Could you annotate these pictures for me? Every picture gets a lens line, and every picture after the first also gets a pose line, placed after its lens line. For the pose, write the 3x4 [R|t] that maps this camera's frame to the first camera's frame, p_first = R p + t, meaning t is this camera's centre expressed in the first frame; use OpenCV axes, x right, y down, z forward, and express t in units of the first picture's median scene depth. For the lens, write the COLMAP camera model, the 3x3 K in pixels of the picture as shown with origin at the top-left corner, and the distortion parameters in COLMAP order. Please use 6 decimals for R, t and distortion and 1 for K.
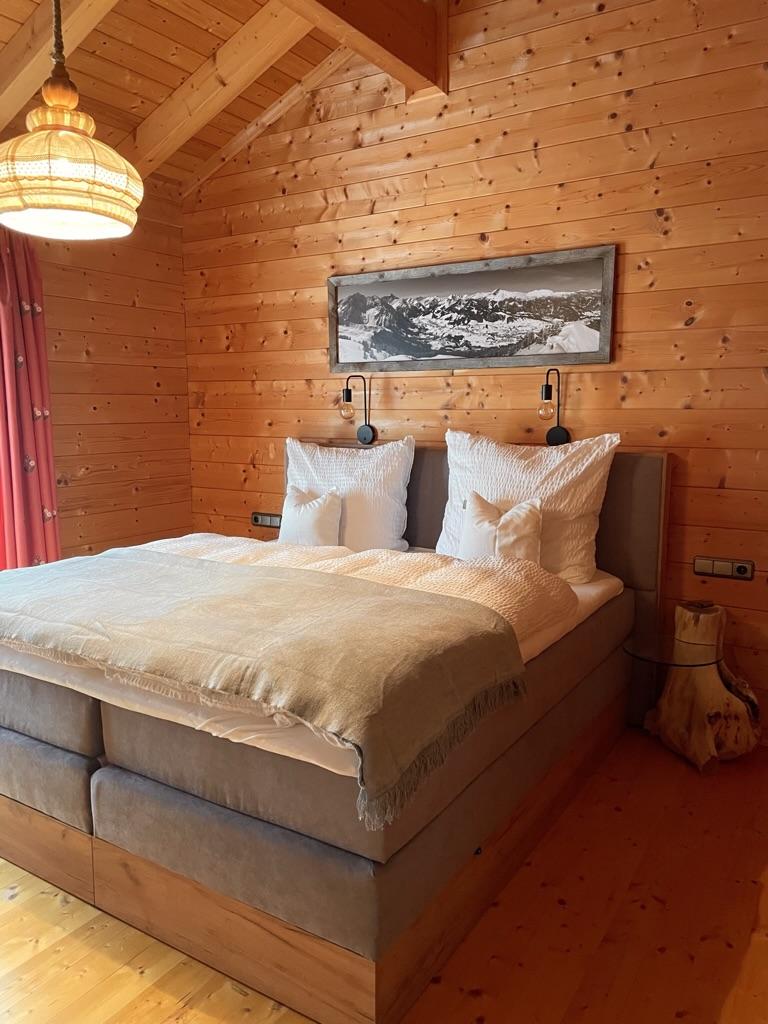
lens RADIAL K [[778.7, 0, 383.6], [0, 778.7, 511.7], [0, 0, 1]] dist [0.043720, -0.015168]
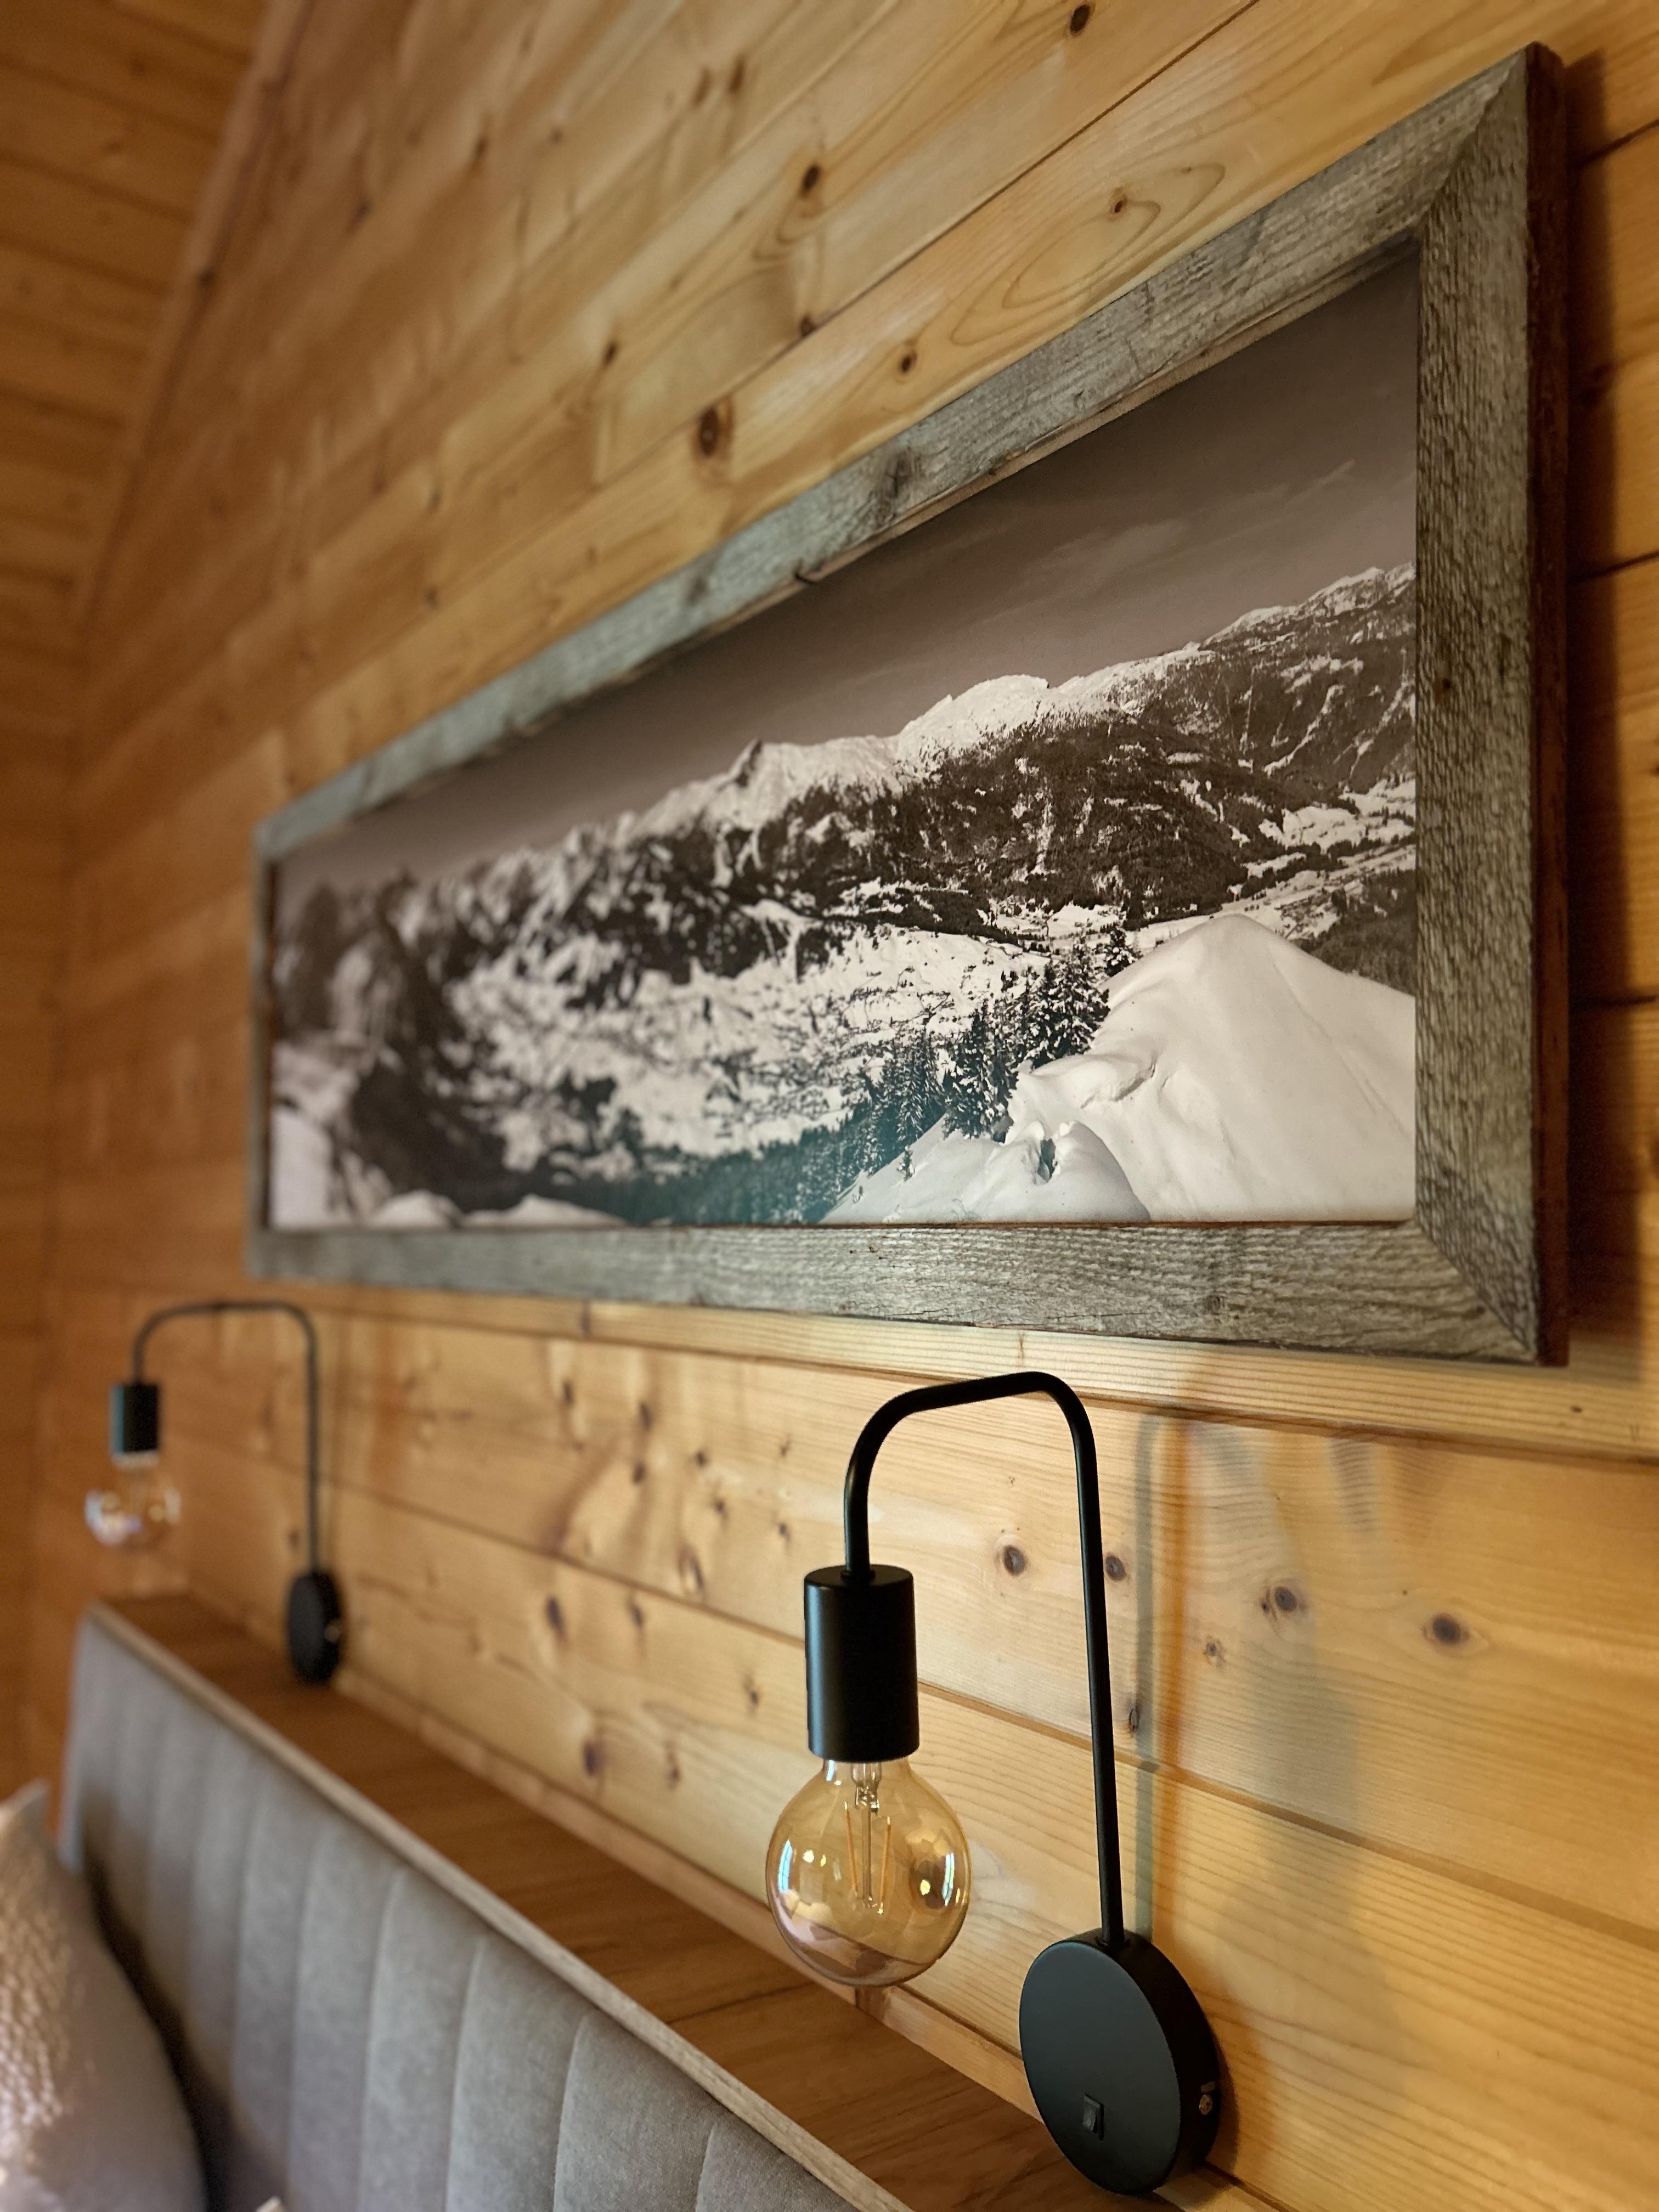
lens RADIAL K [[1675.2, 0, 825.9], [0, 1675.2, 1115.1], [0, 0, 1]] dist [0.052265, -0.011034]
pose [[0.932138, -0.019601, -0.361573, 0.256761], [-0.055509, 0.978997, -0.196173, -0.159192], [0.357824, 0.202931, 0.911472, 0.729841]]
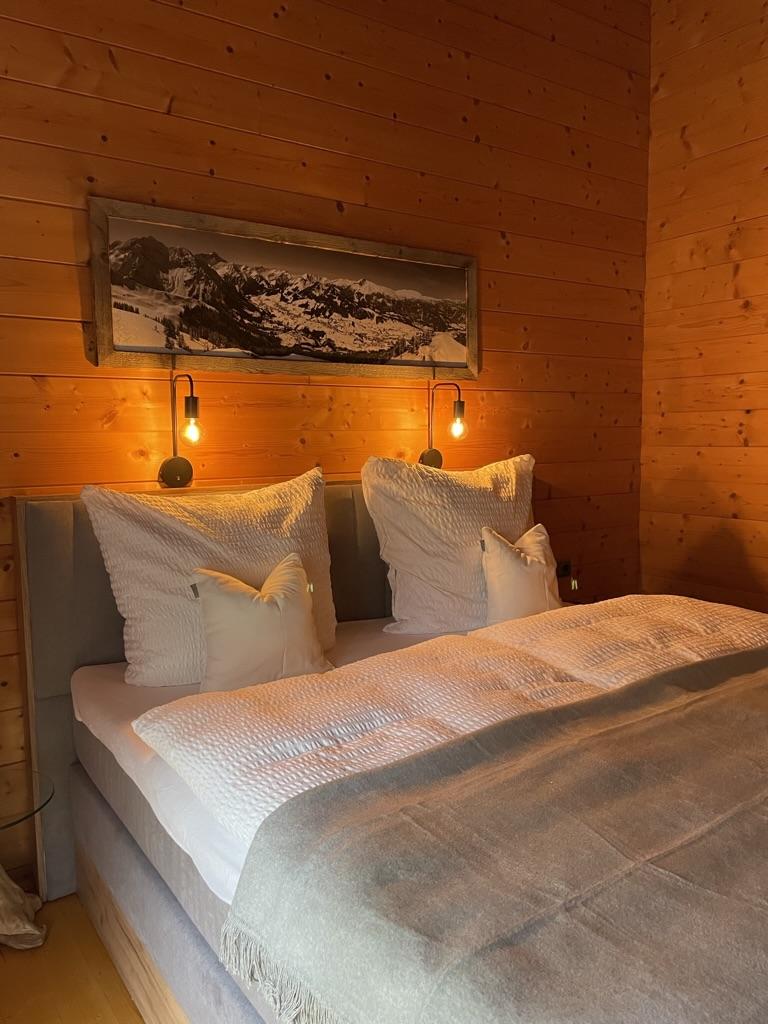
lens RADIAL K [[778.7, 0, 386.6], [0, 778.7, 515.8], [0, 0, 1]] dist [0.043720, -0.015168]
pose [[0.379435, -0.104840, 0.919259, -0.585678], [0.128971, 0.989852, 0.059656, -0.088488], [-0.916185, 0.095922, 0.389106, 0.676176]]
